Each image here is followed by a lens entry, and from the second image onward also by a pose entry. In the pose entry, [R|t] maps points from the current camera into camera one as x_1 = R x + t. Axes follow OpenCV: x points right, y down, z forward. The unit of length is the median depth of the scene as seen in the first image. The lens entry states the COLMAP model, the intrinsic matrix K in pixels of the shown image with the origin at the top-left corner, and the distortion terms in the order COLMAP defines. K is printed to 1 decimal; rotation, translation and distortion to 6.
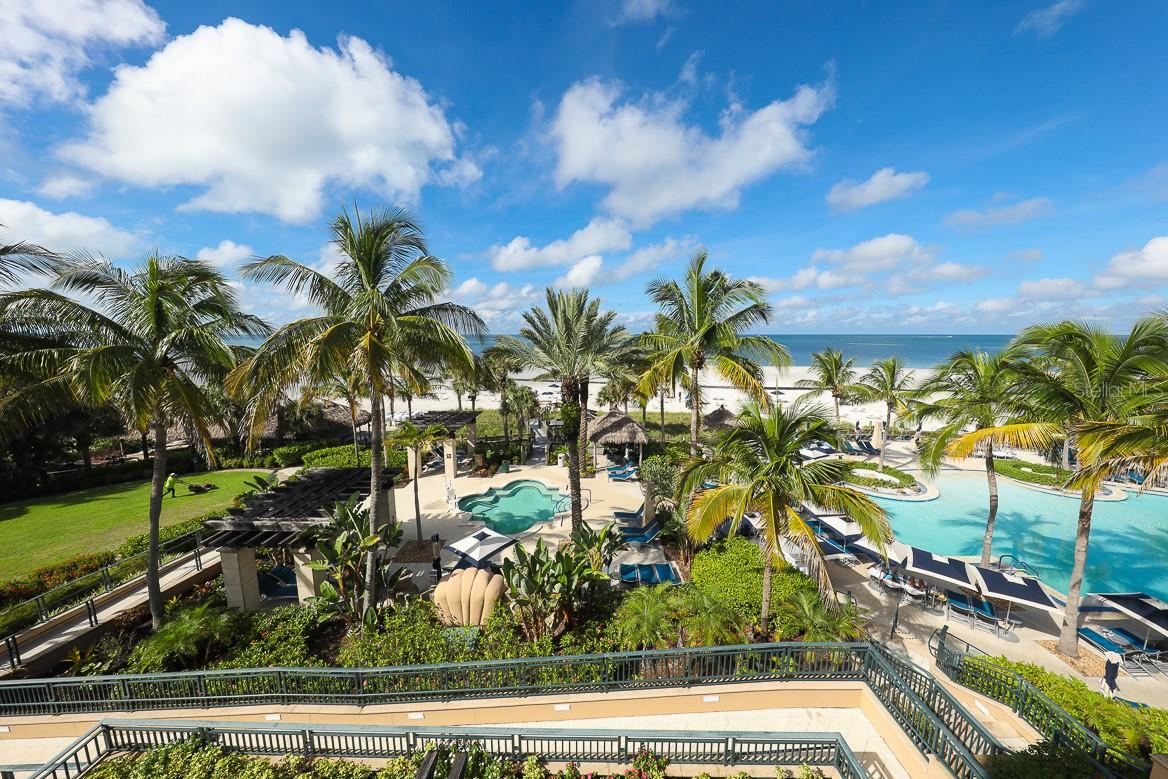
lens RADIAL K [[378.6, 0, 584.0], [0, 378.6, 389.5], [0, 0, 1]] dist [-0.009959, -0.000070]
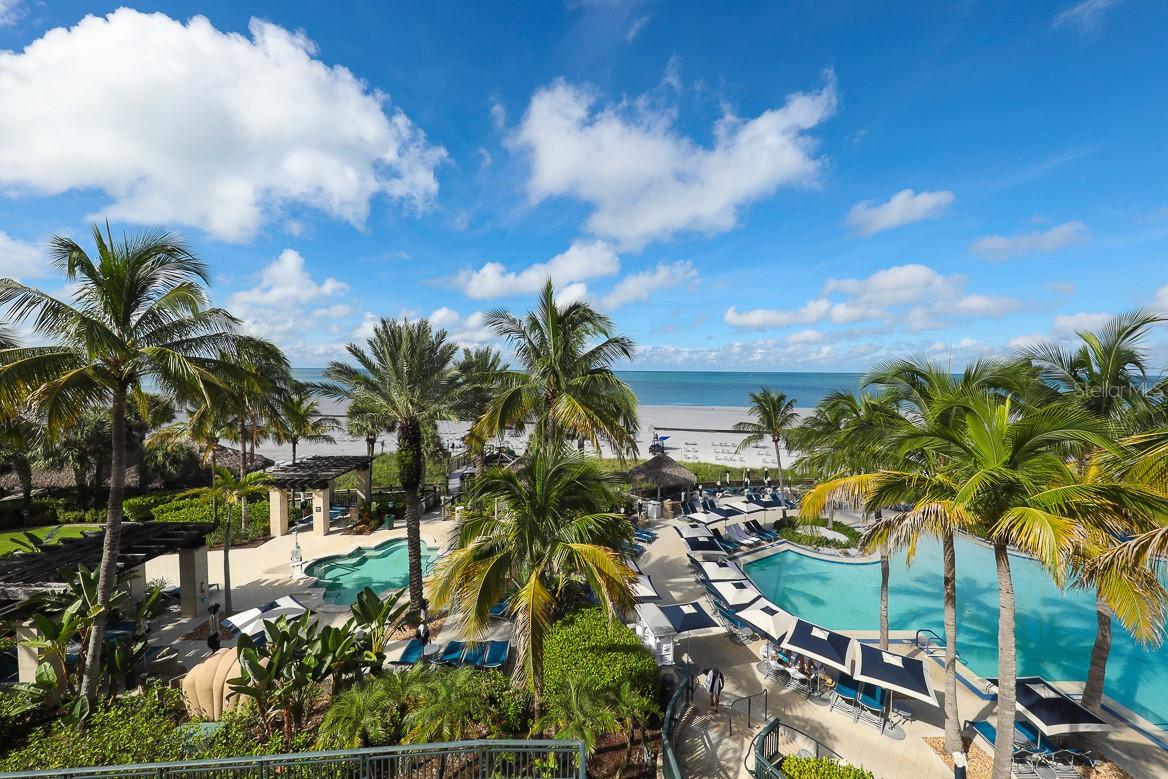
lens RADIAL K [[432.7, 0, 586.0], [0, 432.7, 419.7], [0, 0, 1]] dist [0.010673, -0.008260]
pose [[0.999731, 0.006741, 0.022174, 0.121541], [-0.005951, 0.999352, -0.035496, 0.004922], [-0.022399, 0.035354, 0.999124, 0.011387]]
